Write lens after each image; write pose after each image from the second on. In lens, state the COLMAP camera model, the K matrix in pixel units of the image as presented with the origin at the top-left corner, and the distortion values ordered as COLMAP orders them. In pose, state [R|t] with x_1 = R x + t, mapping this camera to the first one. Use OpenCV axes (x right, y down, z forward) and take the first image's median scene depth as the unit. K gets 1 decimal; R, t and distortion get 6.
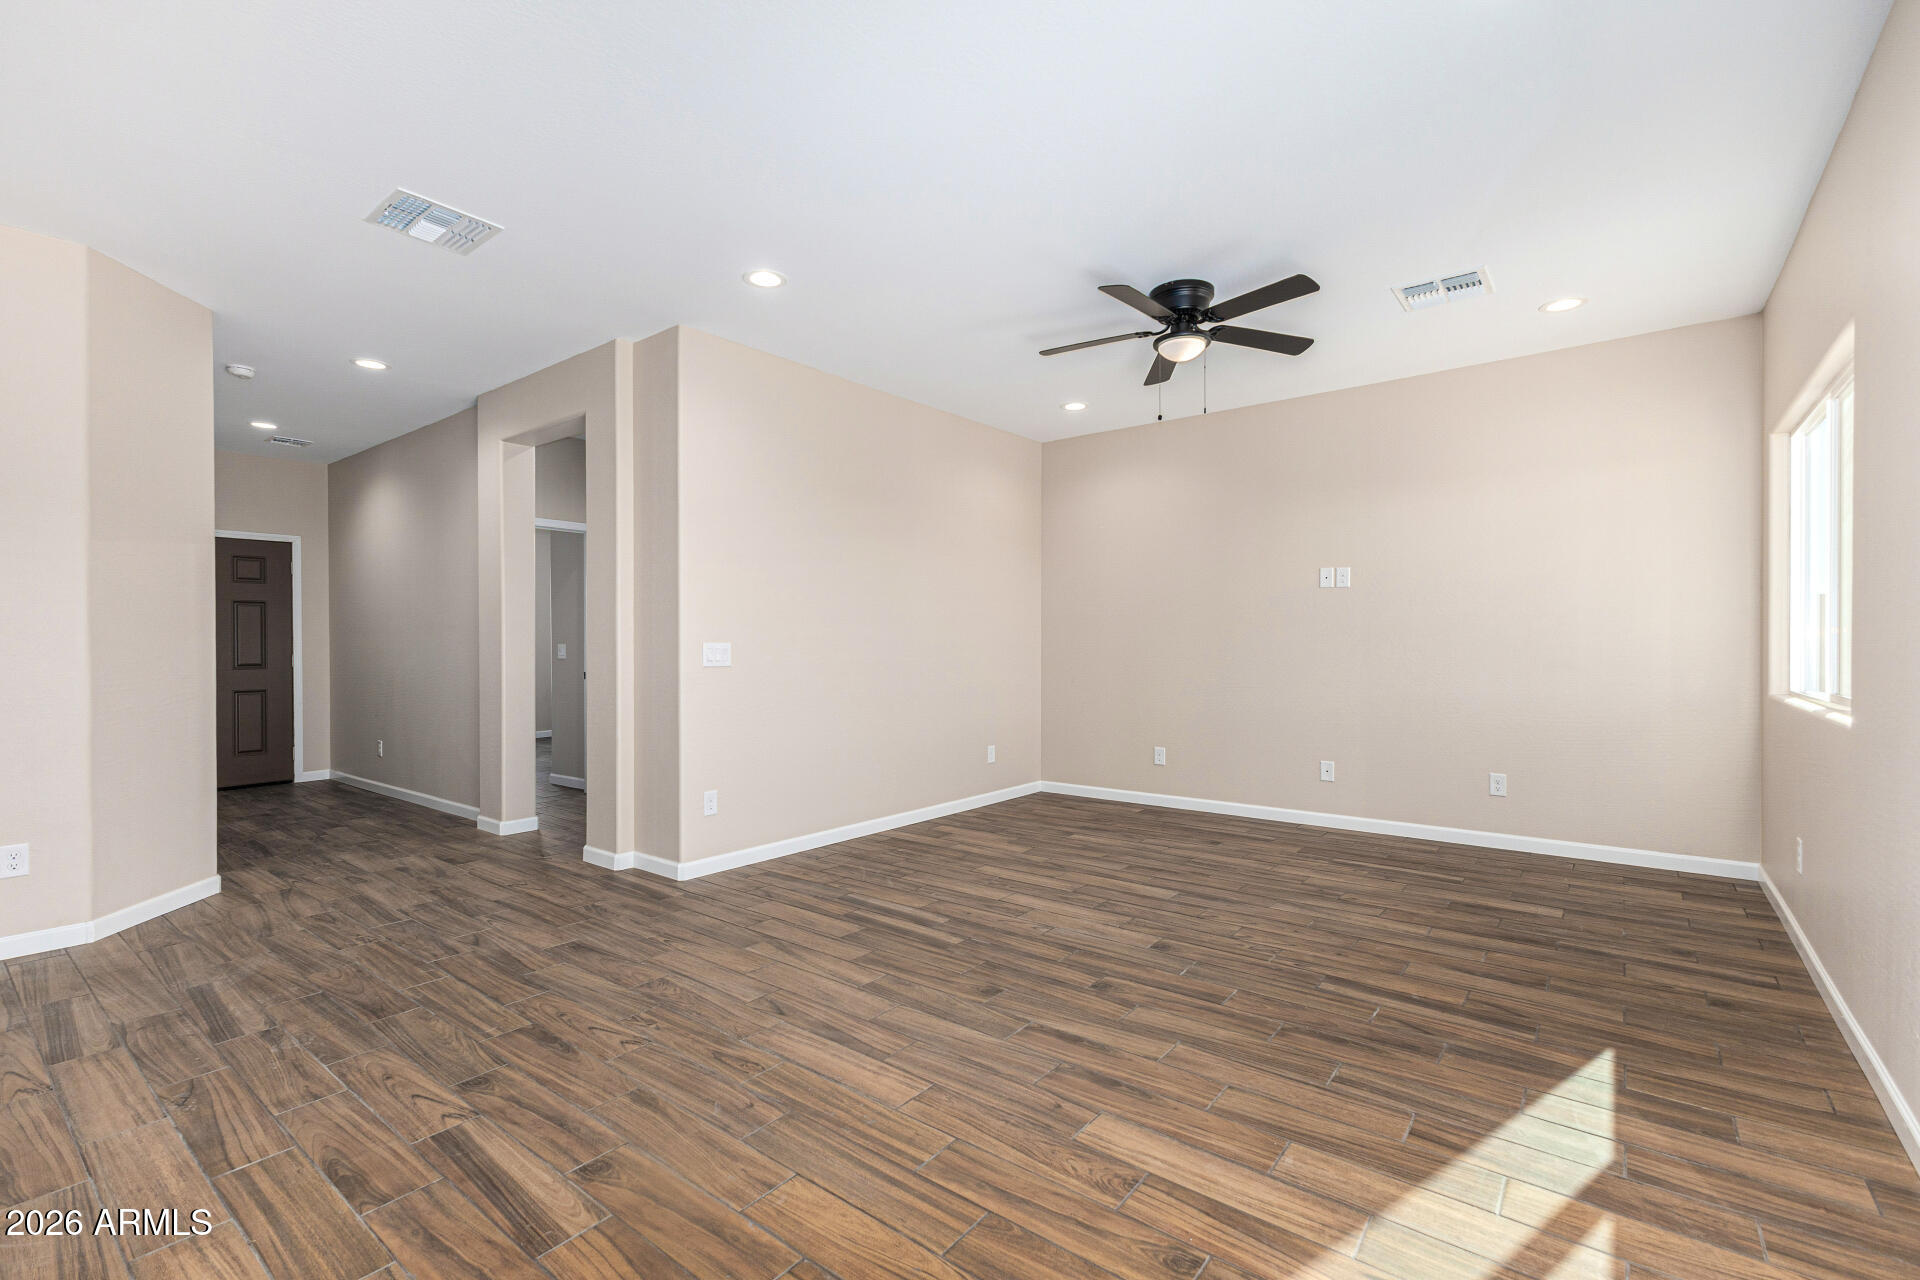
lens RADIAL K [[831.4, 0, 947.3], [0, 831.4, 649.9], [0, 0, 1]] dist [0.016767, -0.004537]
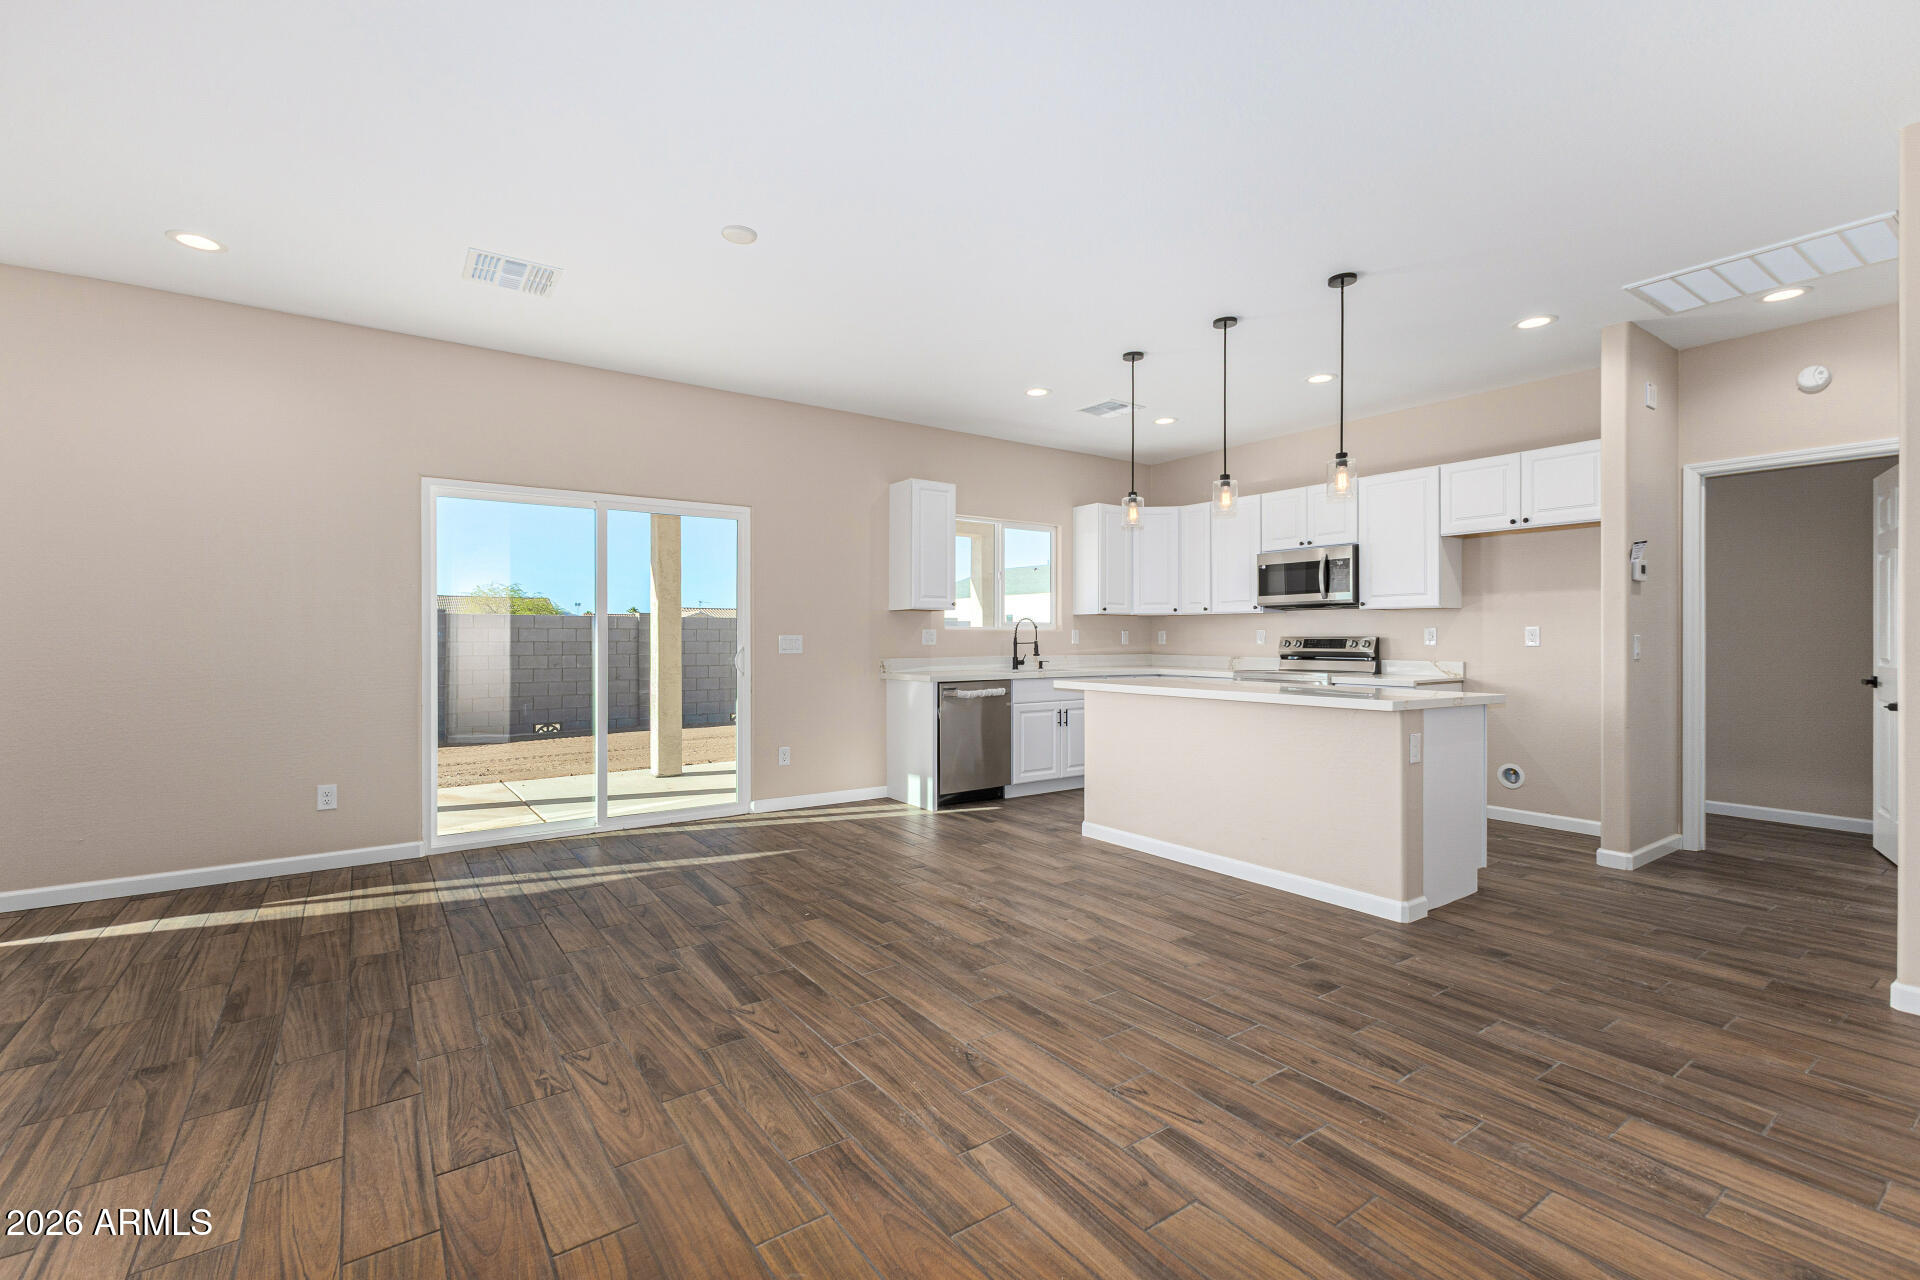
lens RADIAL K [[831.4, 0, 959.6], [0, 831.4, 640.0], [0, 0, 1]] dist [0.016767, -0.004537]
pose [[-0.961621, 0.005490, 0.274325, -0.805394], [0.007713, 0.999946, 0.007024, -0.004791], [-0.274272, 0.008870, -0.961611, 1.368349]]
